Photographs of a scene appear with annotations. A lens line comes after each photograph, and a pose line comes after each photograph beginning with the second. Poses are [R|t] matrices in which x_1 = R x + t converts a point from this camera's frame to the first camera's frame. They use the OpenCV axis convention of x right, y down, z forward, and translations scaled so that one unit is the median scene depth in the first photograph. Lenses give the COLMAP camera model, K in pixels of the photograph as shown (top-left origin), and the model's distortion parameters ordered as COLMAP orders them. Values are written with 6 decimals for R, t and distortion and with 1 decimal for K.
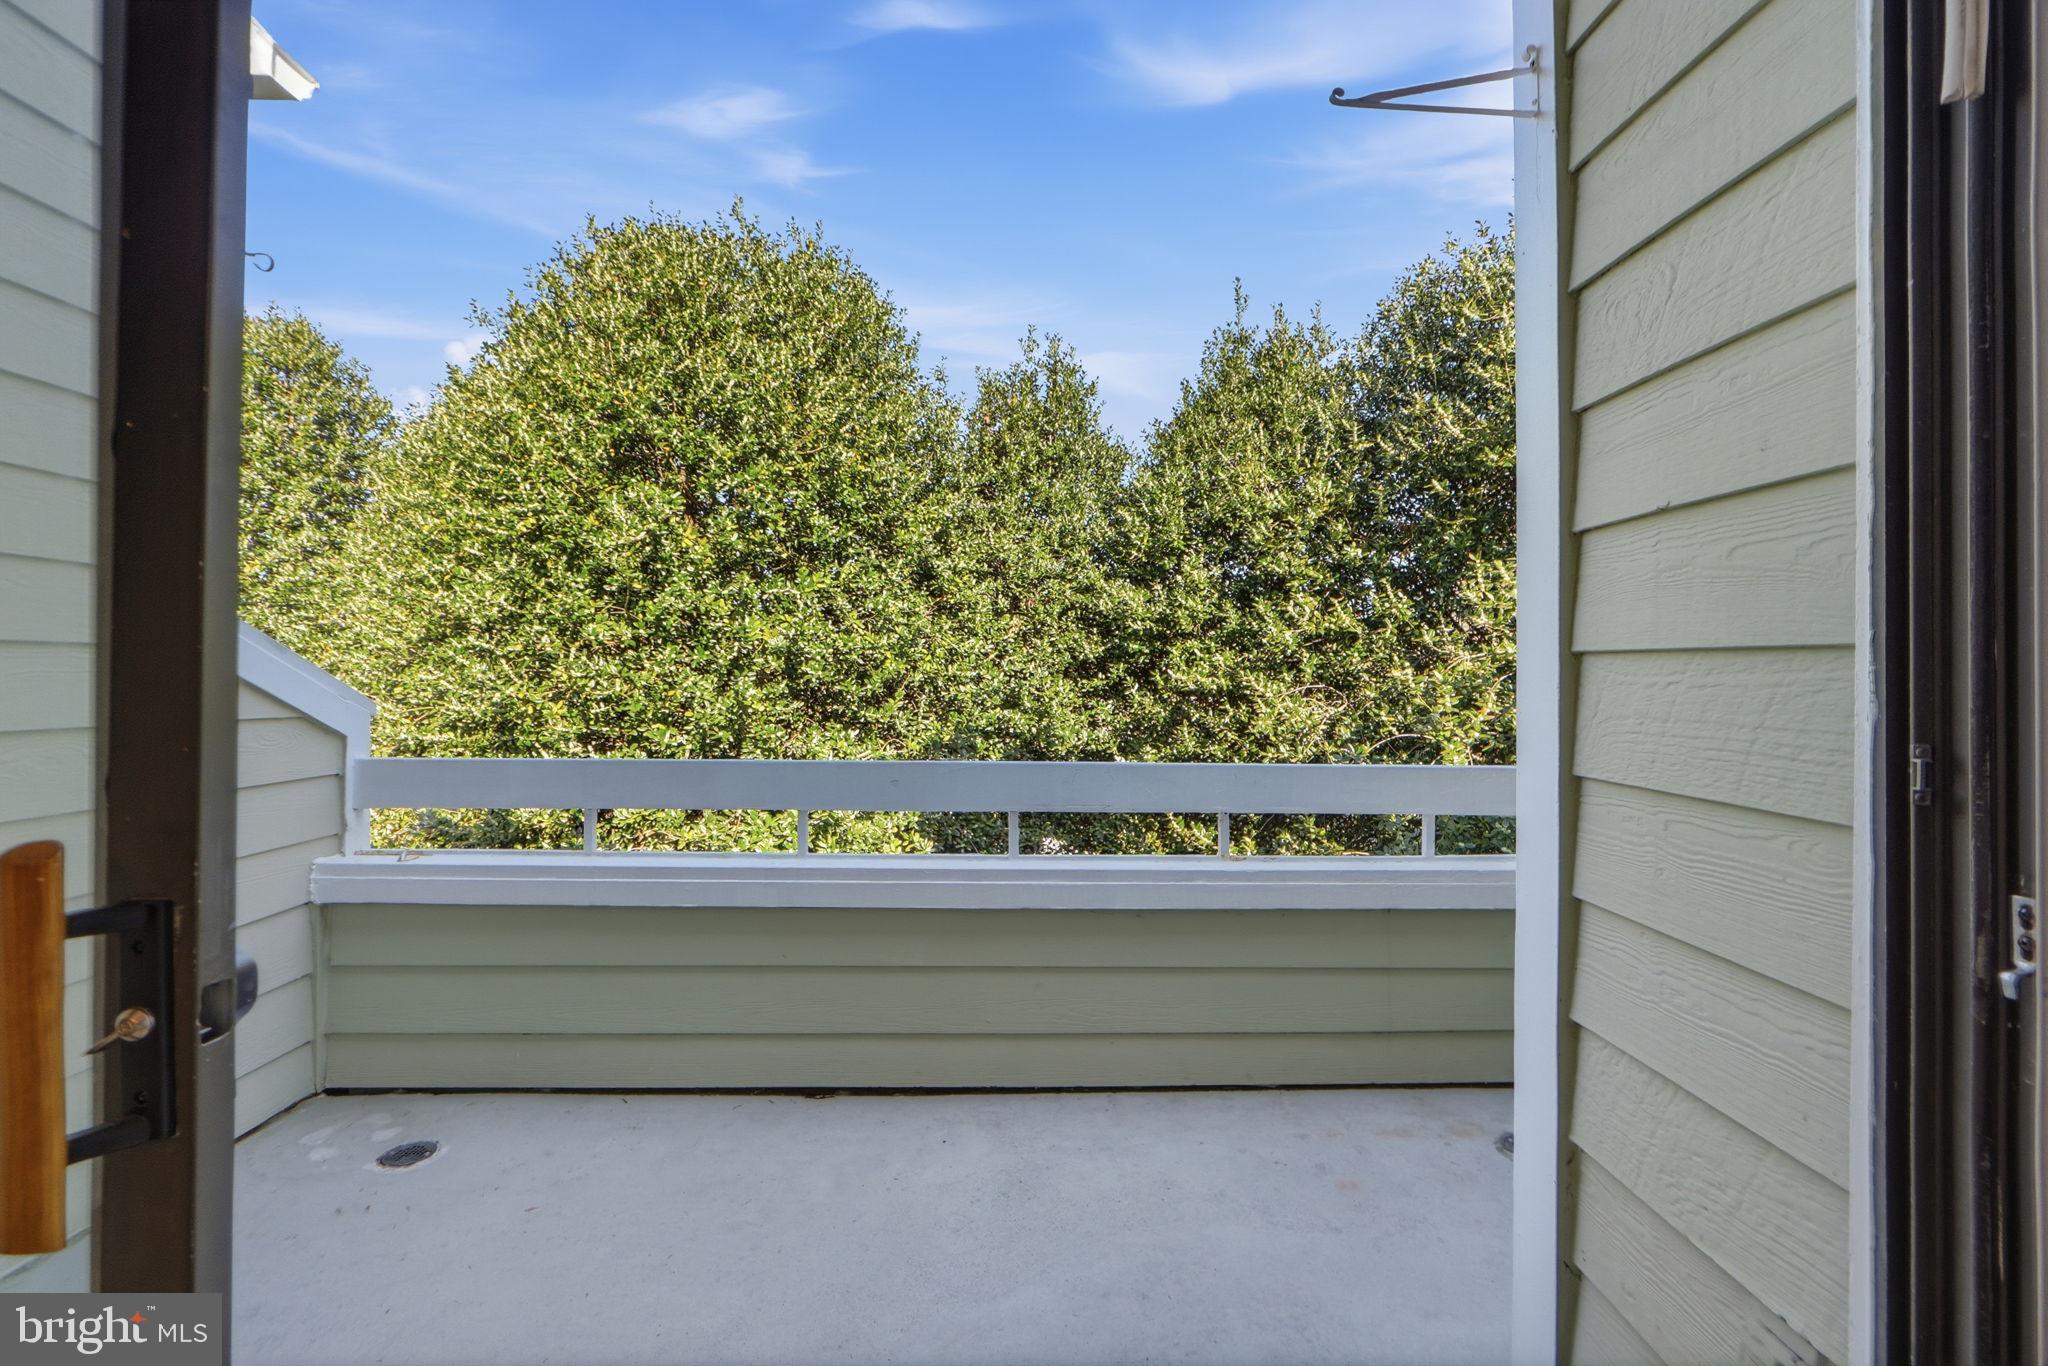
lens RADIAL K [[850.5, 0, 1023.3], [0, 850.5, 680.7], [0, 0, 1]] dist [-0.024820, 0.008172]
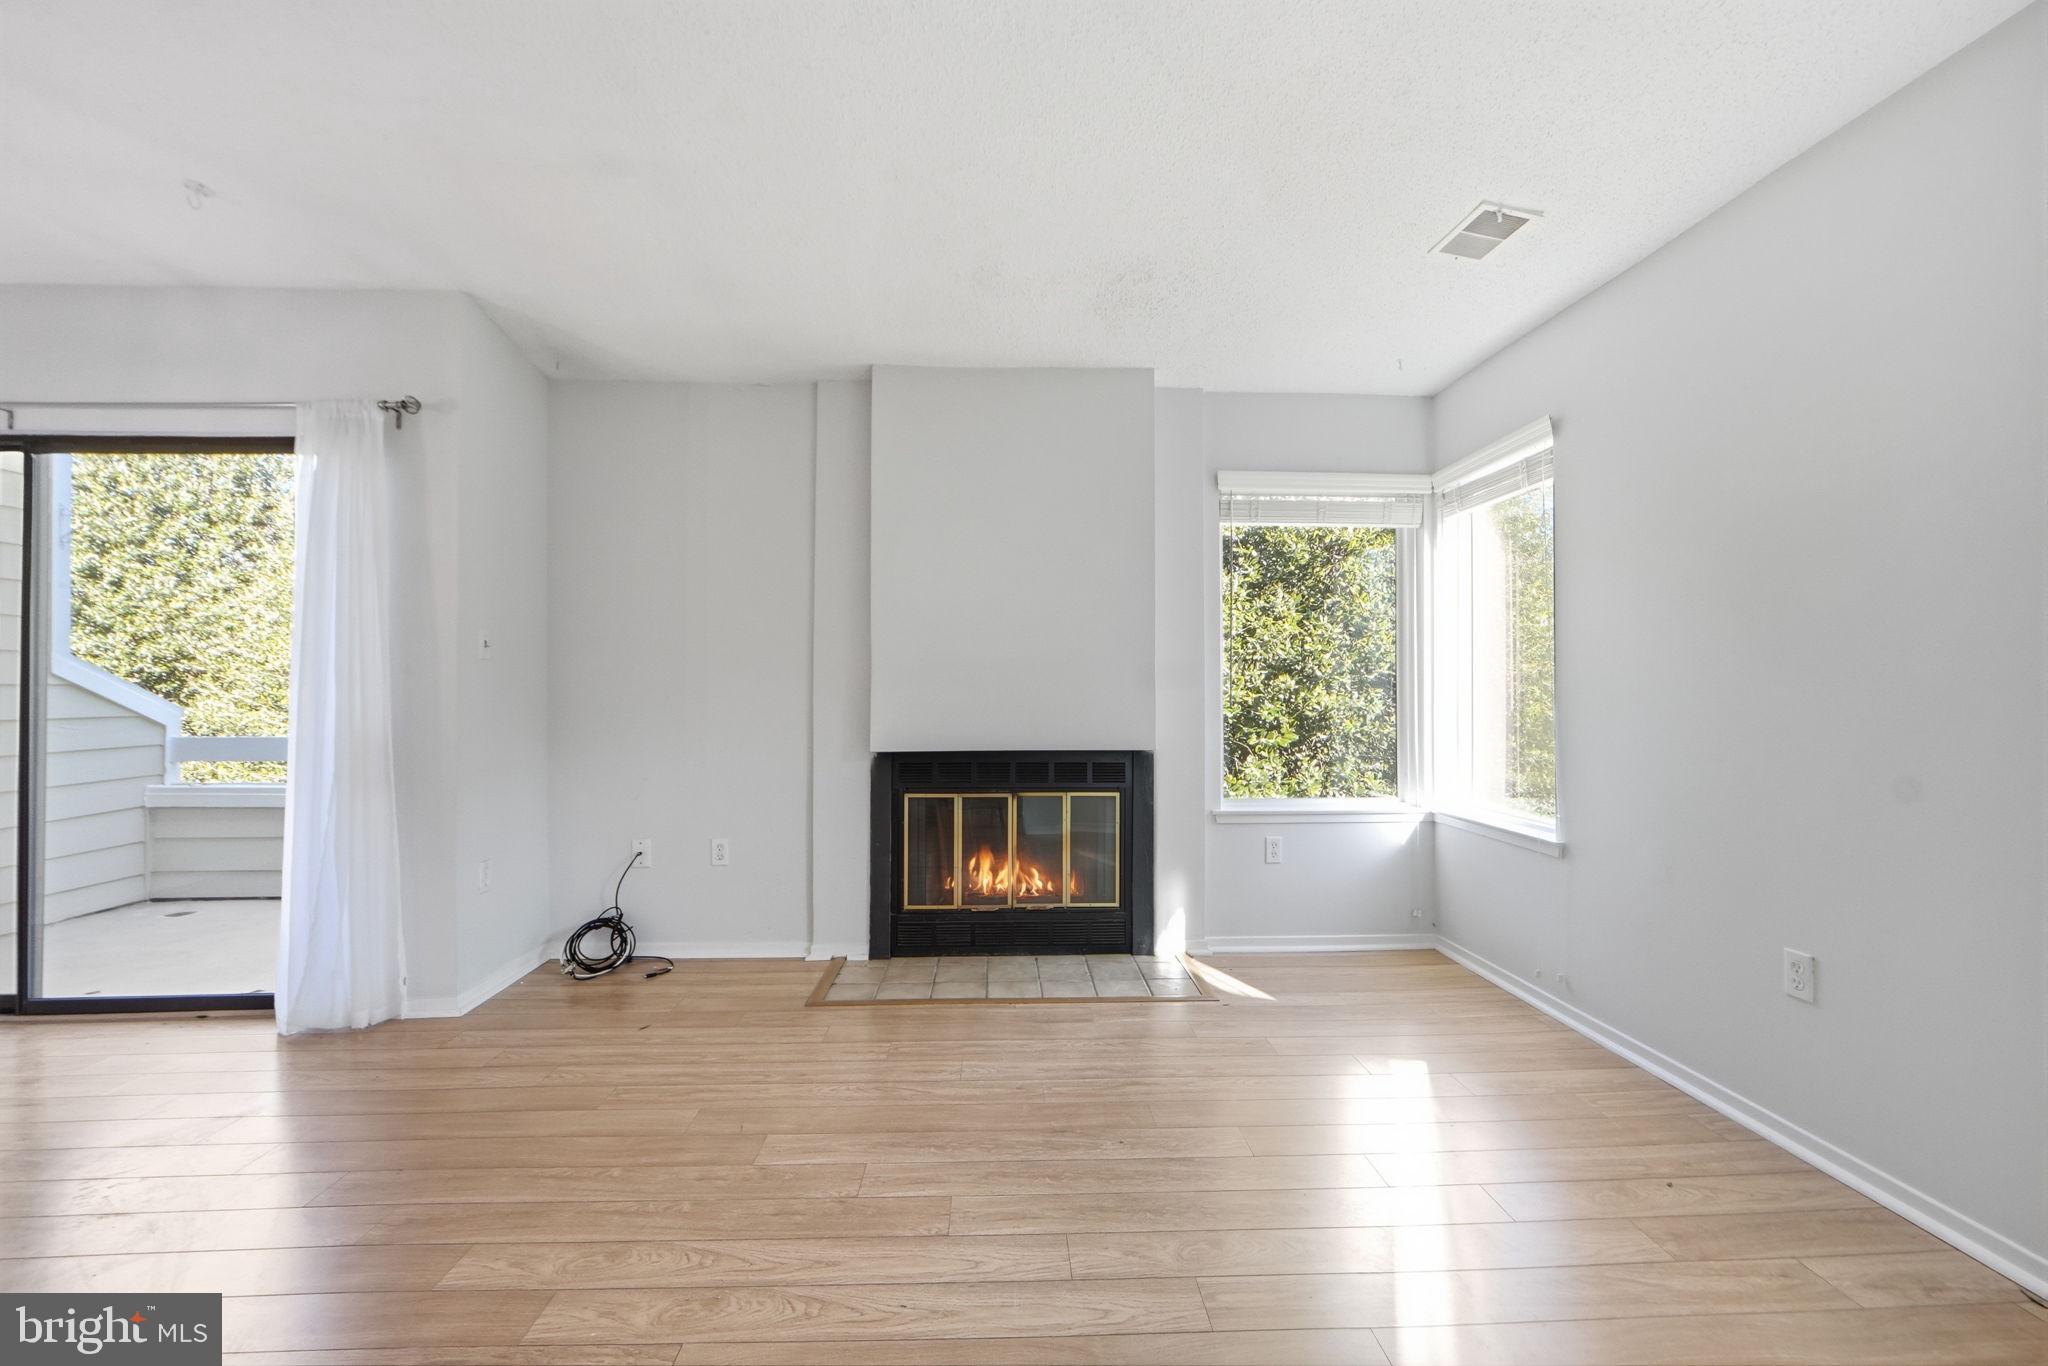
lens RADIAL K [[850.5, 0, 1023.3], [0, 850.5, 680.7], [0, 0, 1]] dist [-0.024820, 0.008172]
pose [[0.999776, -0.004553, 0.020646, 0.331235], [0.004648, 0.999979, -0.004516, -0.006564], [-0.020625, 0.004611, 0.999777, -0.287210]]
